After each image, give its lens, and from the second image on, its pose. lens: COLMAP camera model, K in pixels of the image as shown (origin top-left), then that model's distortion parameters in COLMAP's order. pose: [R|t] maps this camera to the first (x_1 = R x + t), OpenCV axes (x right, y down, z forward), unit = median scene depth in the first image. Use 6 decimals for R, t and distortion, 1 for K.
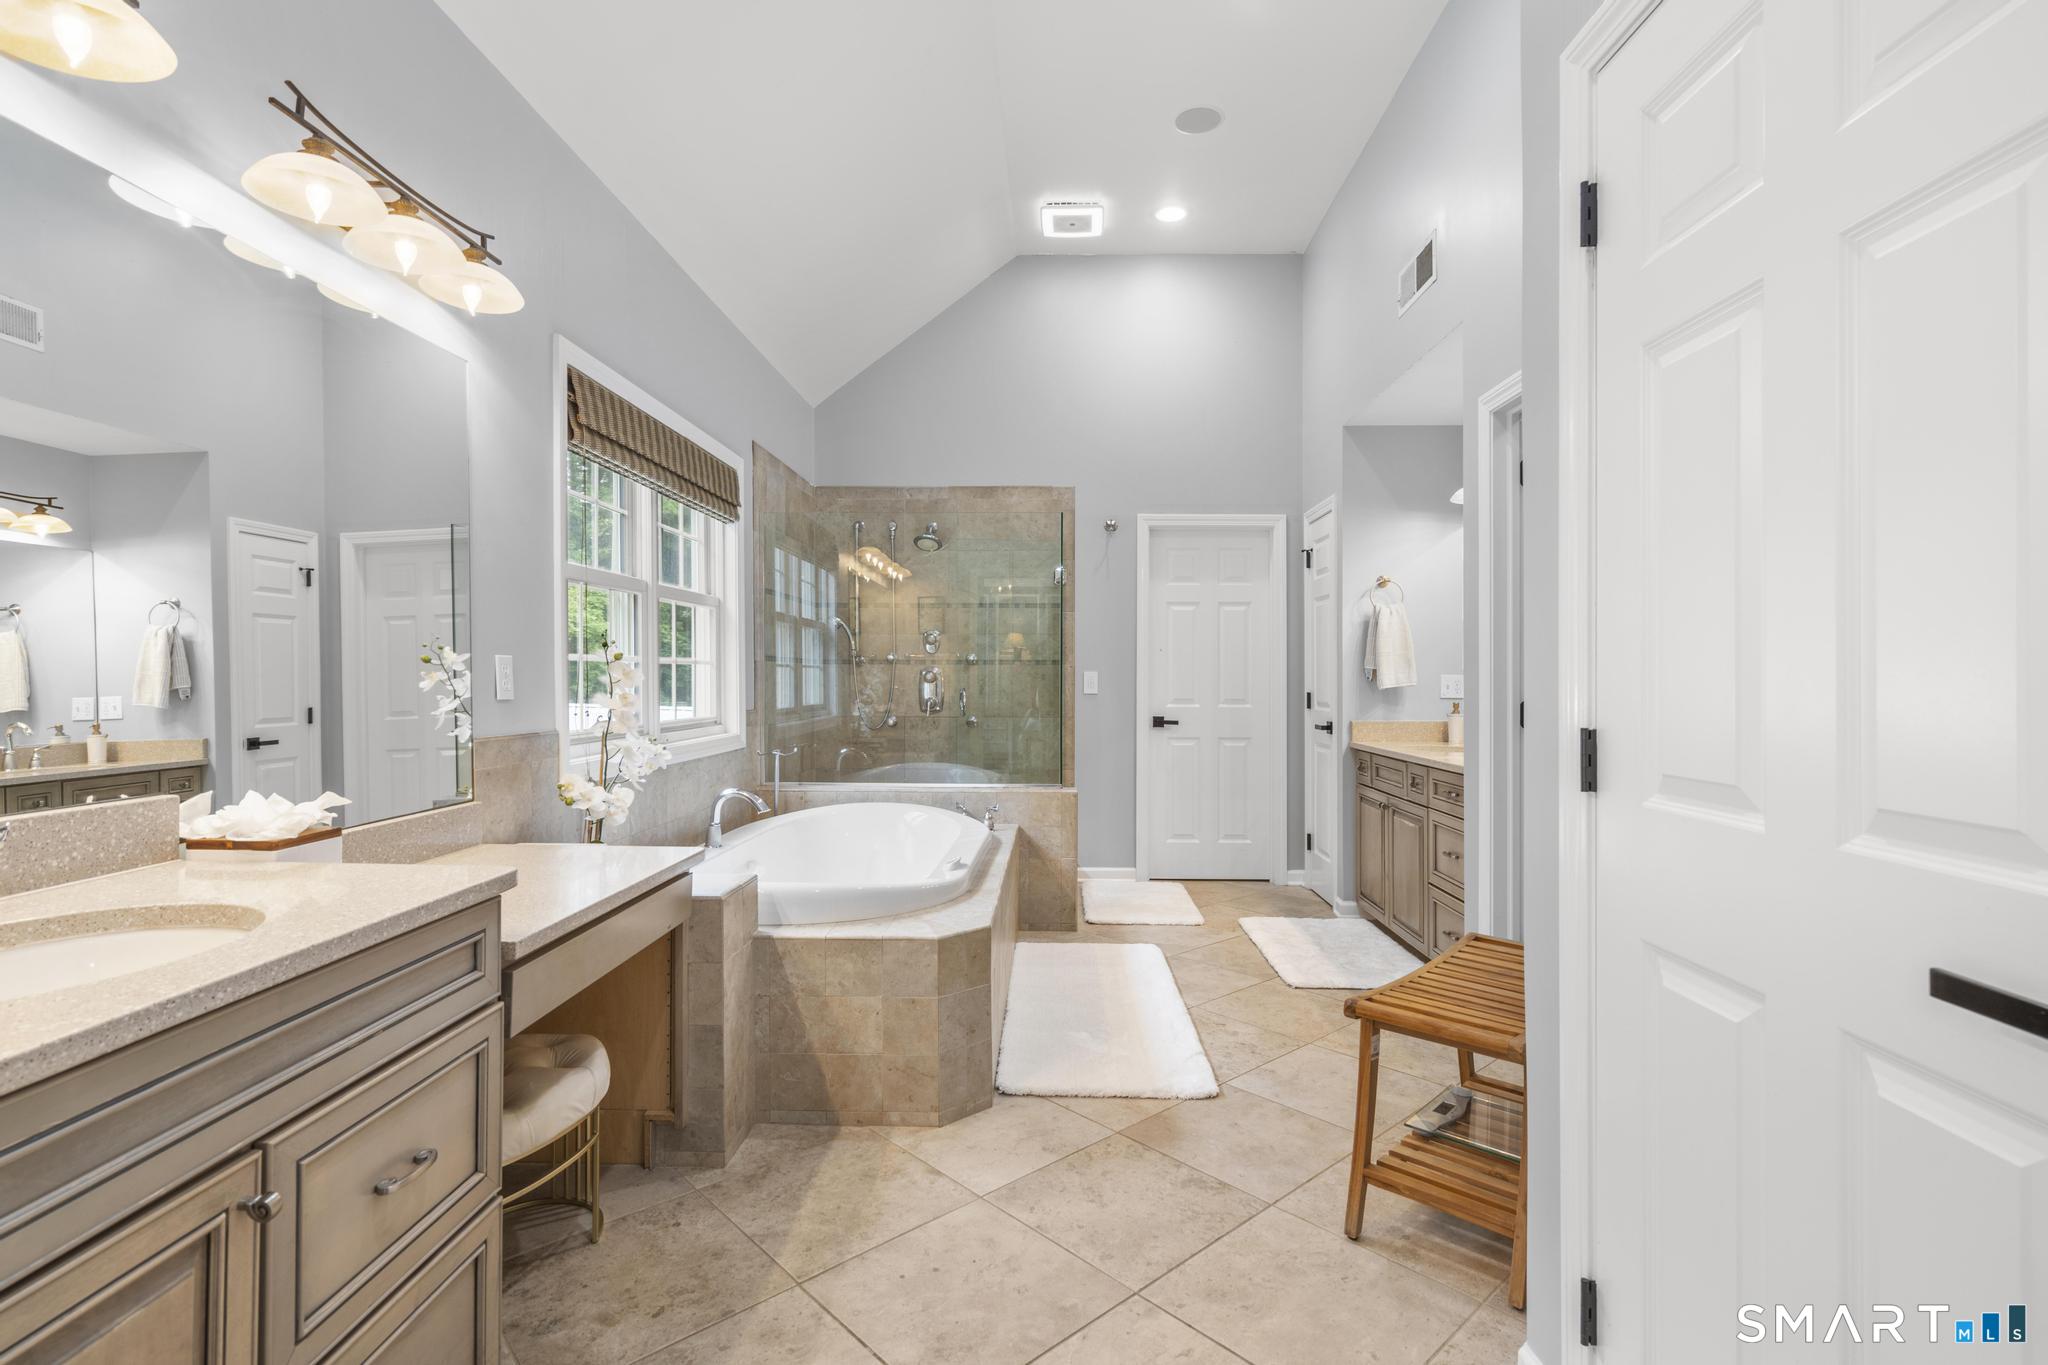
lens RADIAL K [[919.5, 0, 1025.5], [0, 919.5, 687.0], [0, 0, 1]] dist [0.000972, 0.000092]
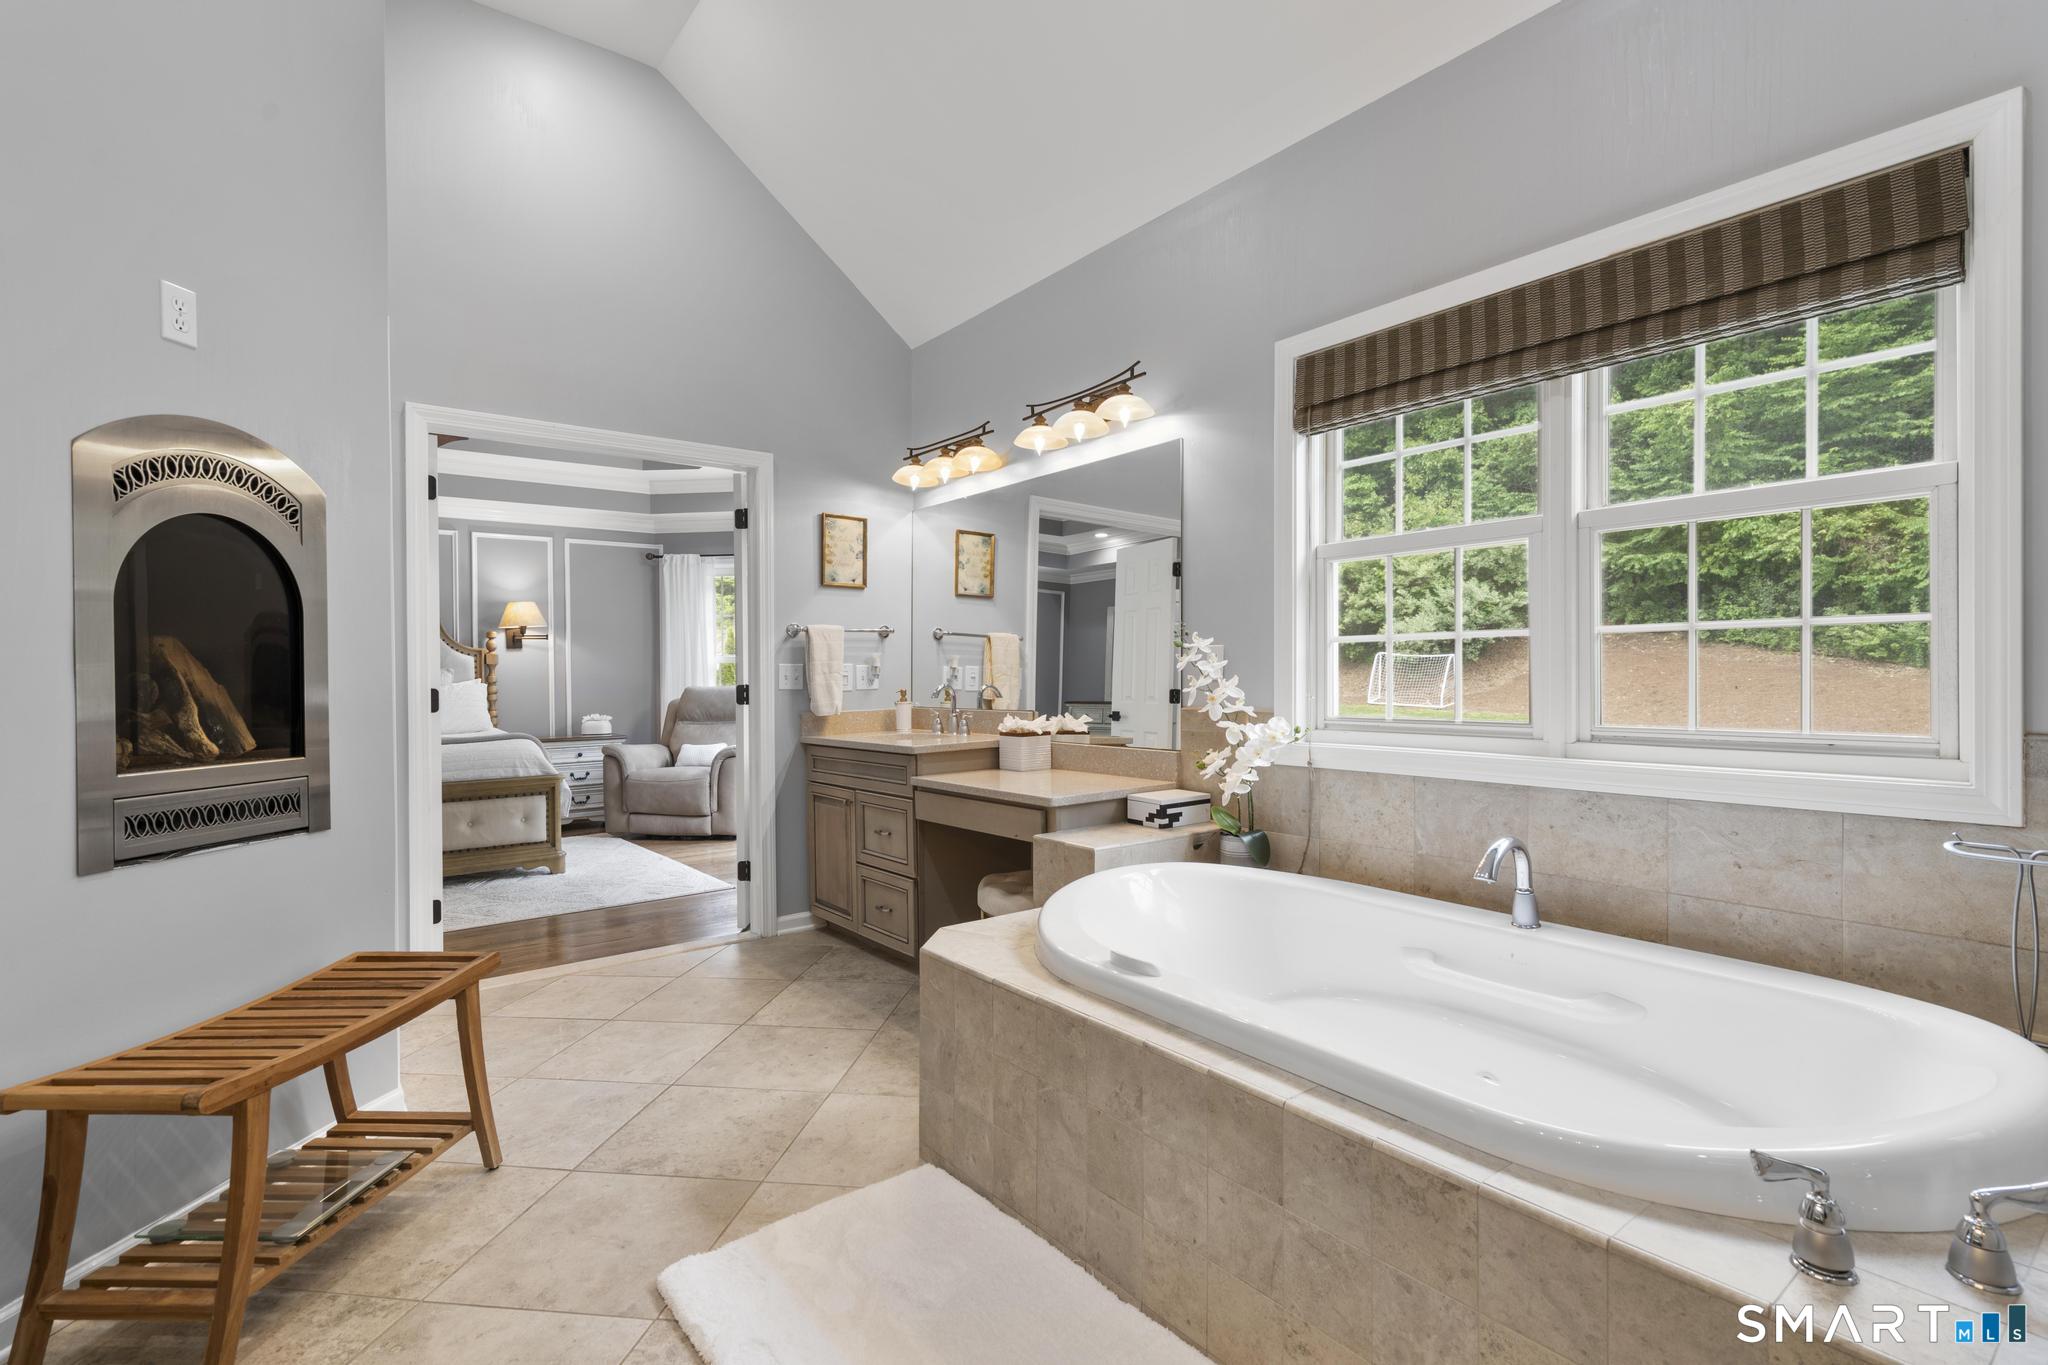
lens RADIAL K [[979.7, 0, 1027.7], [0, 979.7, 671.4], [0, 0, 1]] dist [-0.001162, -0.000313]
pose [[-0.767997, -0.000224, -0.640454, 0.561431], [-0.003577, 0.999986, 0.003940, -0.000173], [0.640444, 0.005317, -0.767987, 2.102748]]
